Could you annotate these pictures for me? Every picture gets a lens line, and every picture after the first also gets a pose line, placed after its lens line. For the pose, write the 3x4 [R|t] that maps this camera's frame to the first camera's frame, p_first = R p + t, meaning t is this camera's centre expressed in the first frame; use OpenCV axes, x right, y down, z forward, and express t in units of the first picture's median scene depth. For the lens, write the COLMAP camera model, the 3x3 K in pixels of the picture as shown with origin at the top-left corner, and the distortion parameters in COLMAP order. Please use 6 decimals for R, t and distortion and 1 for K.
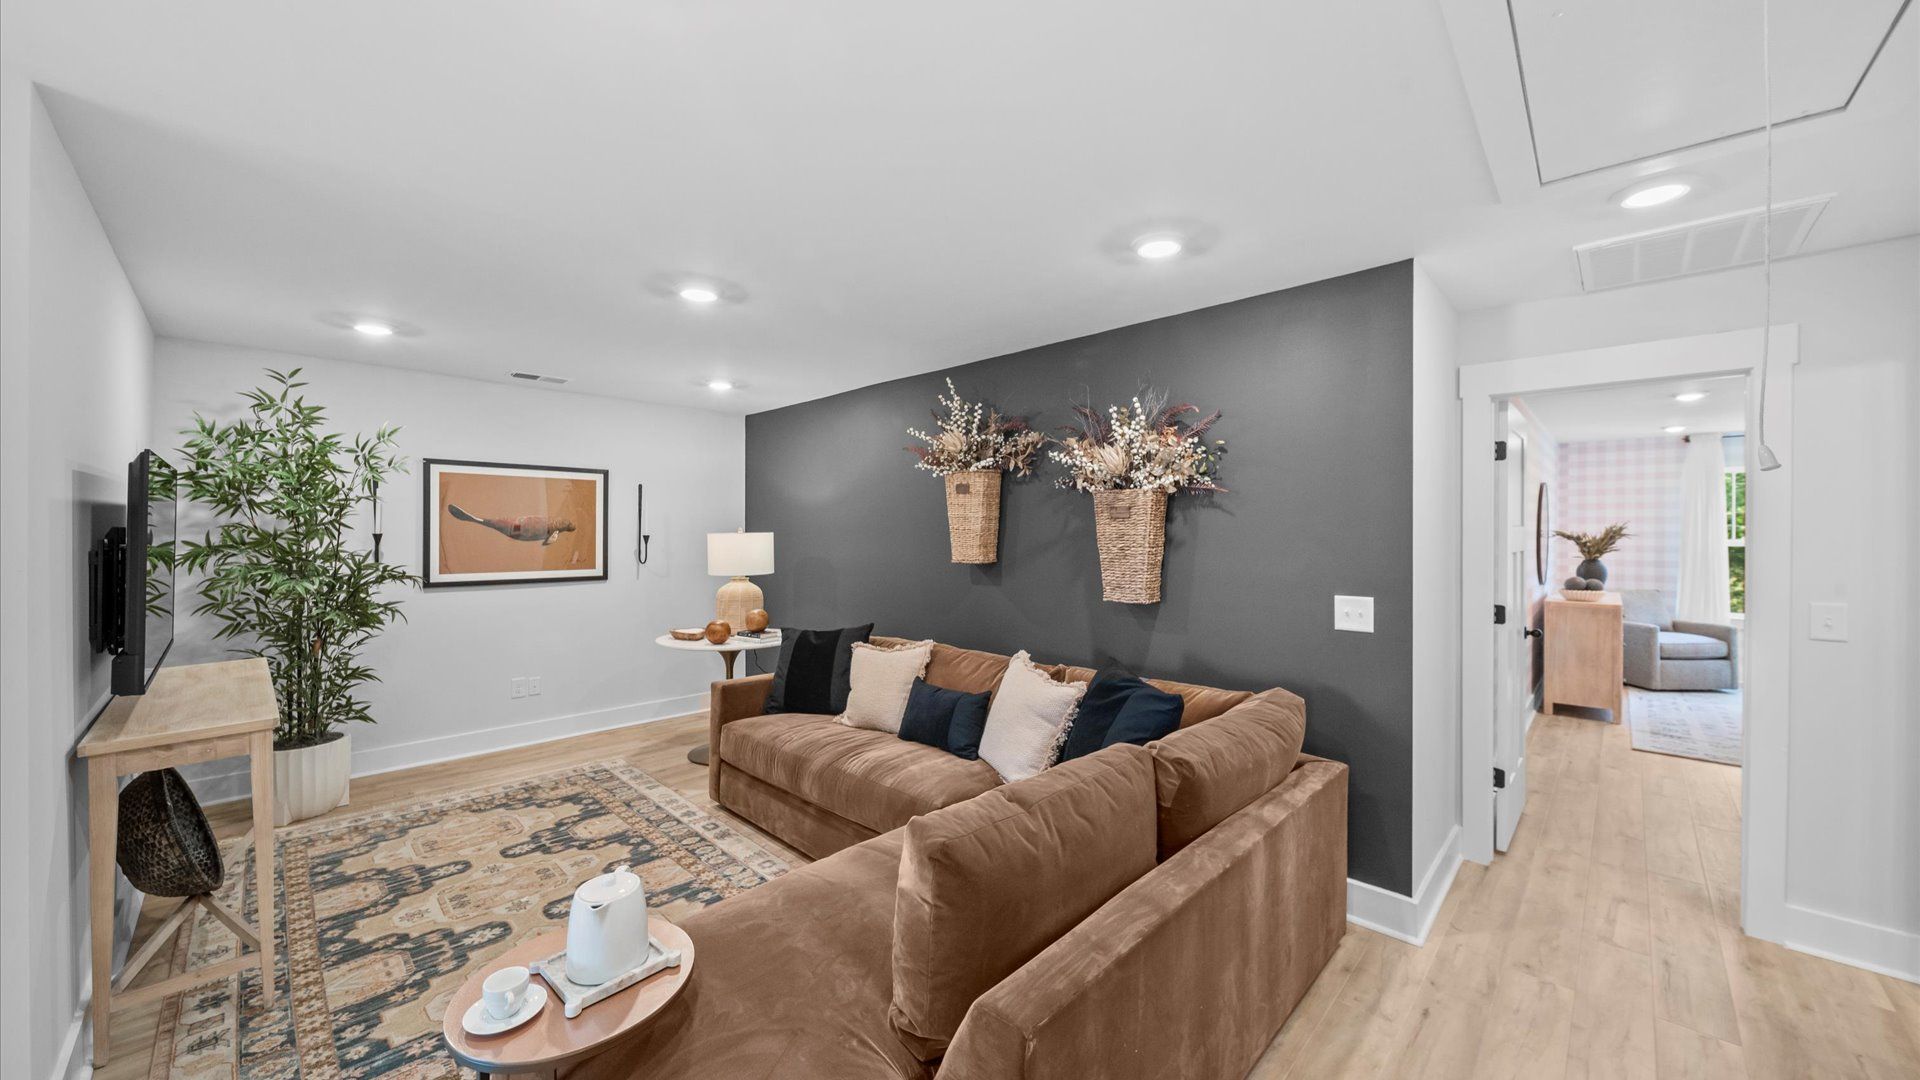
lens RADIAL K [[693.9, 0, 960.0], [0, 693.9, 540.0], [0, 0, 1]] dist [-0.014498, -0.000079]
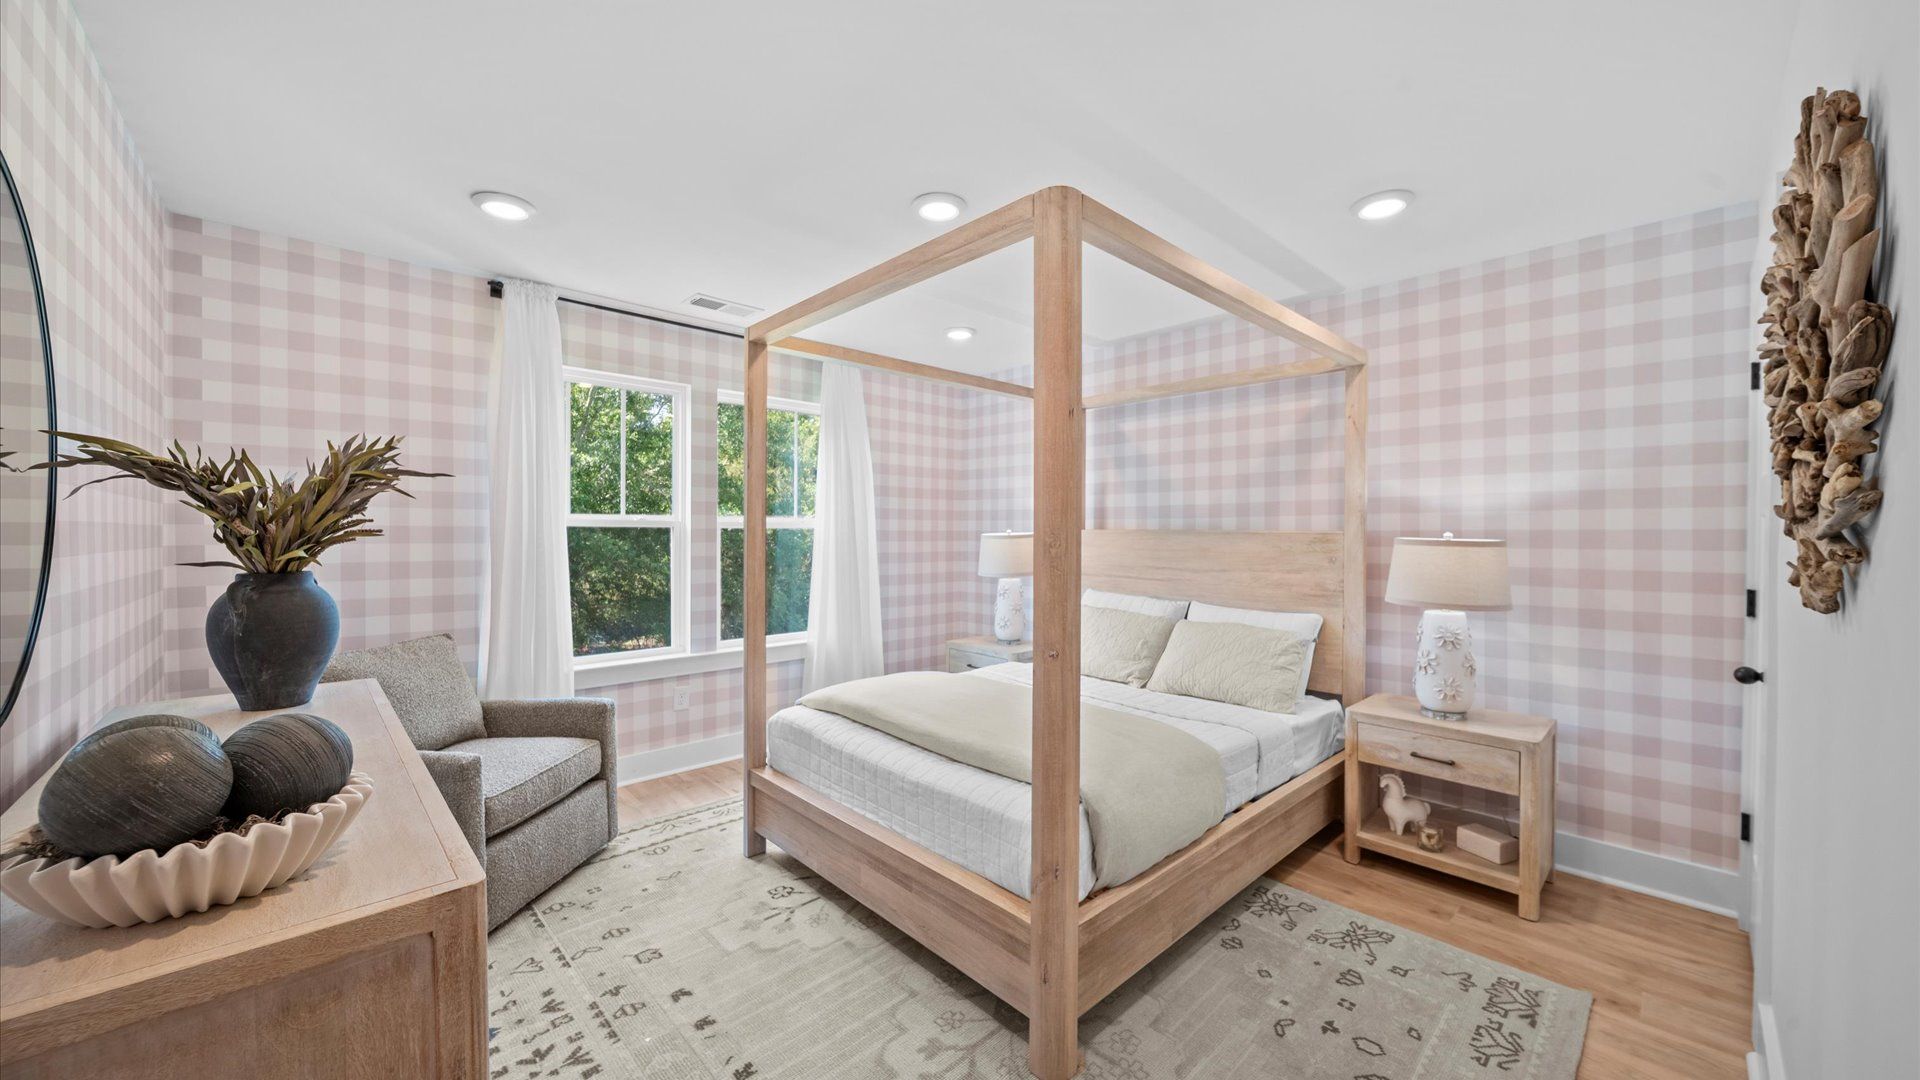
lens RADIAL K [[693.9, 0, 960.0], [0, 693.9, 540.0], [0, 0, 1]] dist [-0.014498, -0.000079]
pose [[0.043550, -0.011884, 0.998981, 0.687342], [0.004778, 0.999920, 0.011686, 0.015295], [-0.999040, 0.004264, 0.043603, 0.743622]]
